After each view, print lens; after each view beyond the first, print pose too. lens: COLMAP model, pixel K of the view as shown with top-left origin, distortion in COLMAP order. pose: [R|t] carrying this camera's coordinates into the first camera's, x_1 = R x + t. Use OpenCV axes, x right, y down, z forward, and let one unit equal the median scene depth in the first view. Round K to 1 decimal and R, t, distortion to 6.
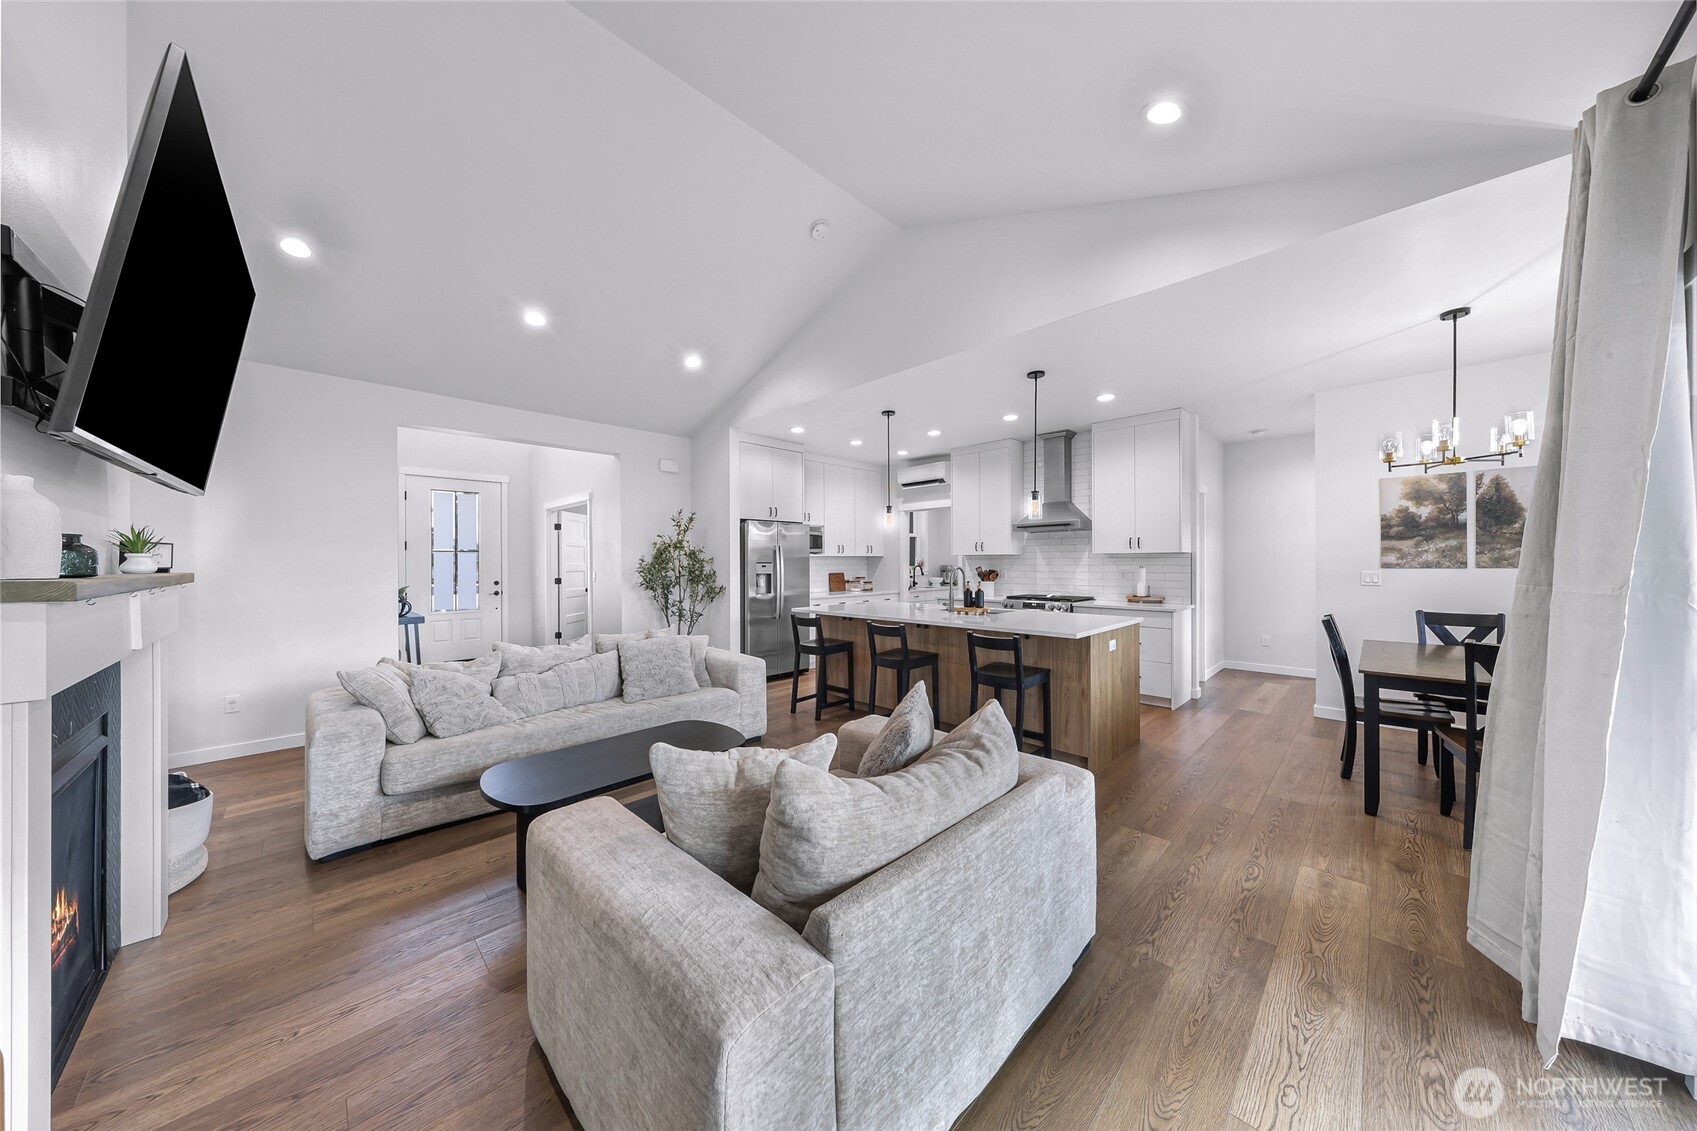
lens RADIAL K [[549.6, 0, 858.0], [0, 549.6, 563.9], [0, 0, 1]] dist [-0.008657, -0.000035]
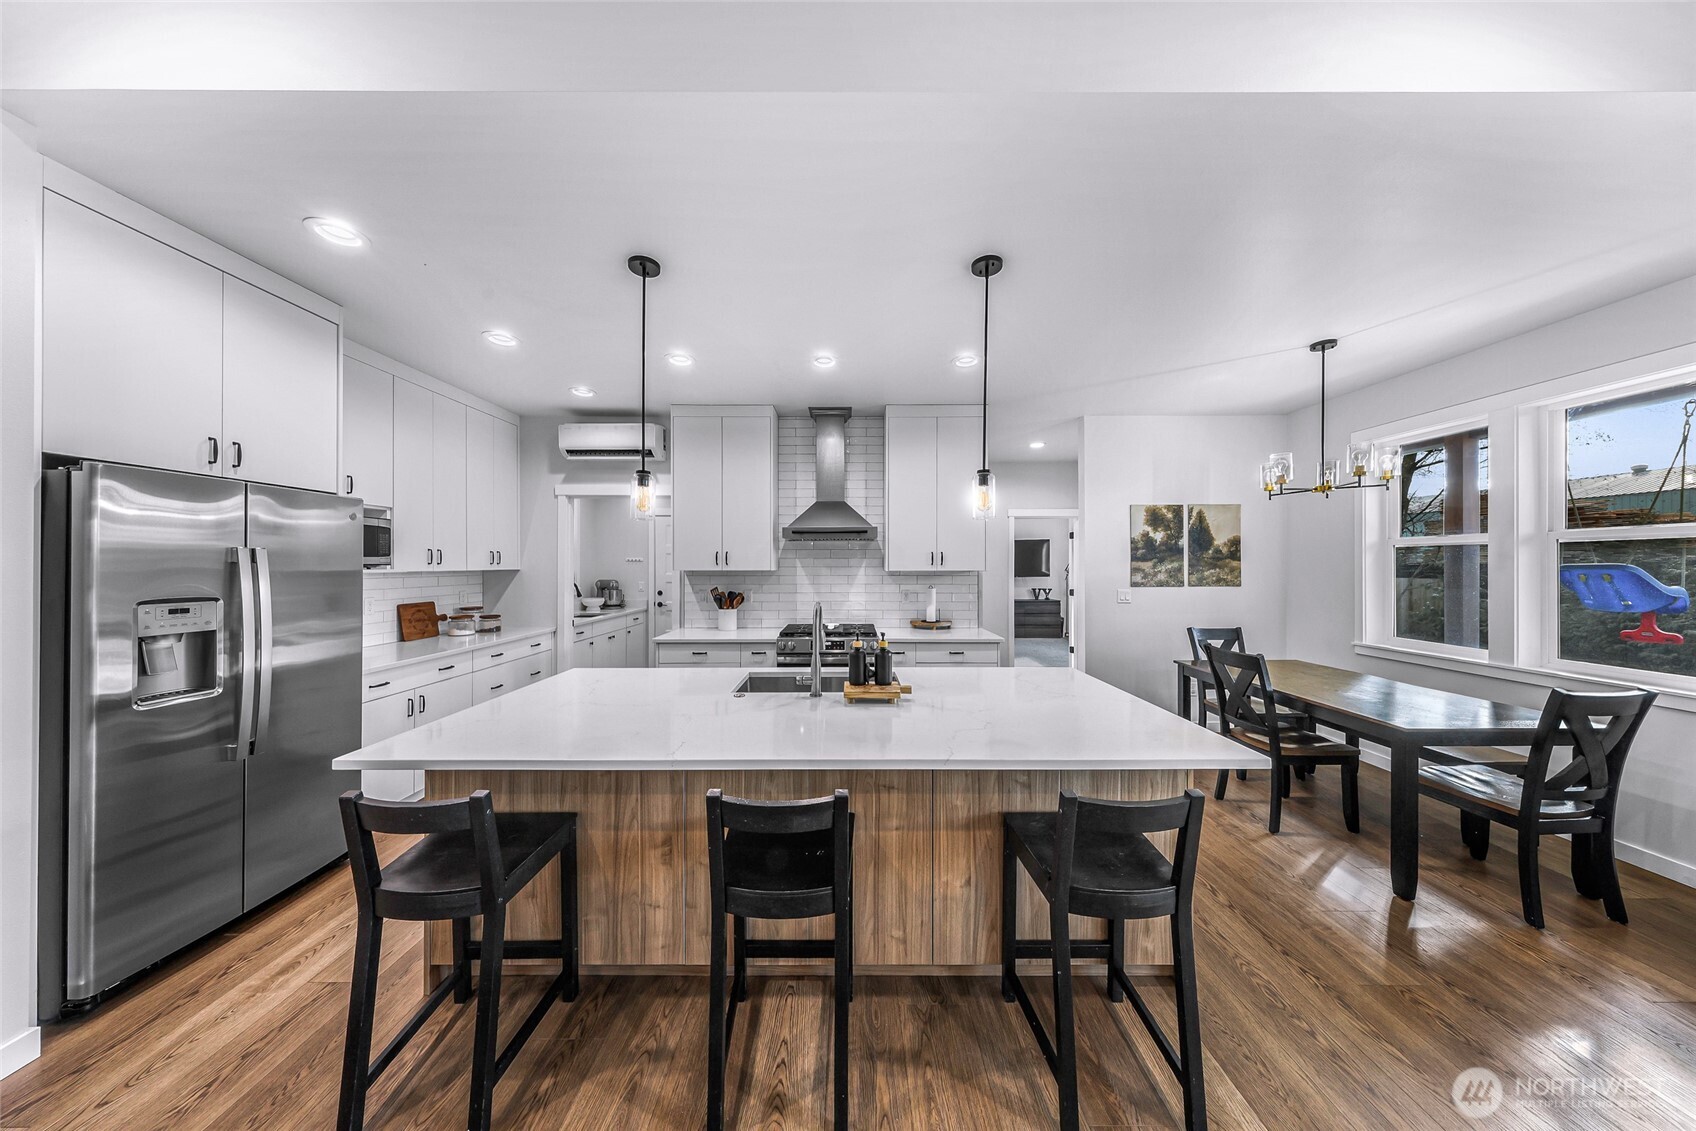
lens RADIAL K [[490.1, 0, 857.4], [0, 490.1, 566.1], [0, 0, 1]] dist [0.001359, 0.000021]
pose [[0.711879, 0.003559, 0.702293, -0.090854], [-0.000706, 0.999990, -0.004353, -0.021916], [-0.702302, 0.002603, 0.711874, 0.516691]]
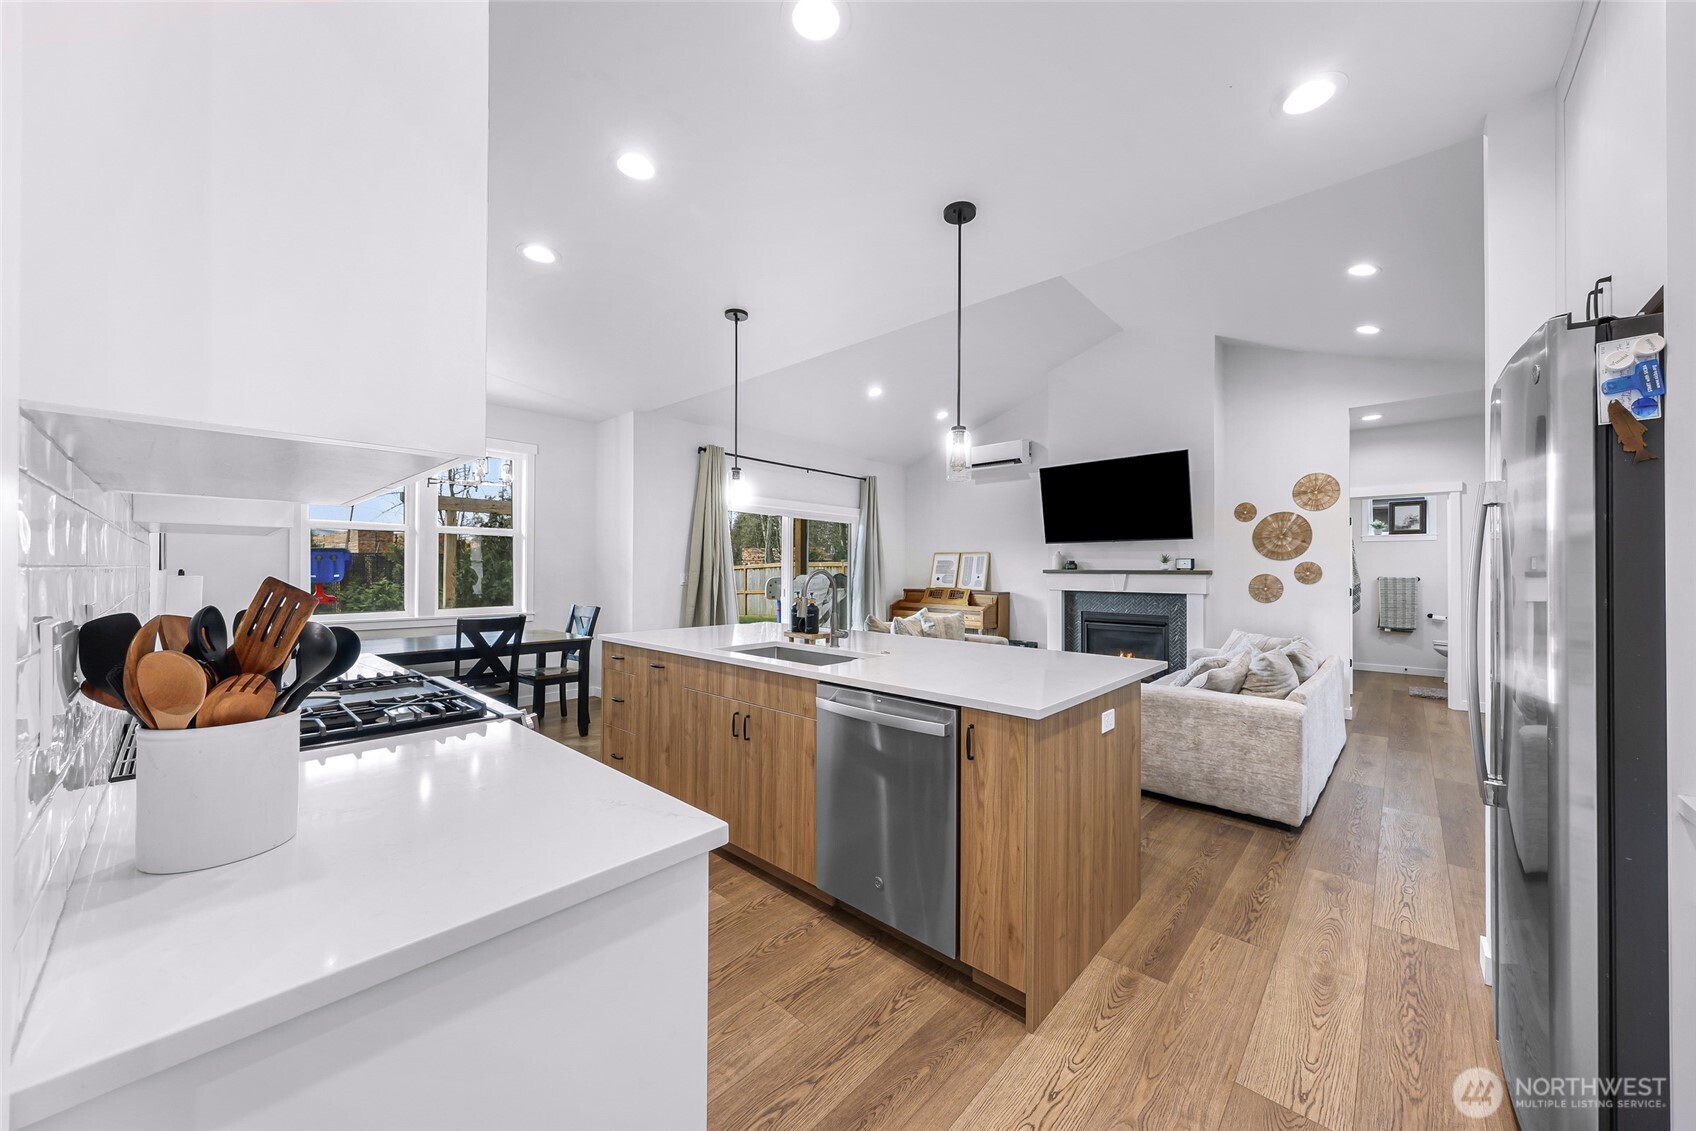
lens RADIAL K [[614.0, 0, 854.0], [0, 614.0, 570.6], [0, 0, 1]] dist [0.000494, 0.000050]
pose [[-0.999176, -0.003885, -0.040400, 0.133787], [-0.003905, 0.999992, 0.000420, 0.009878], [0.040398, 0.000577, -0.999184, 1.292715]]
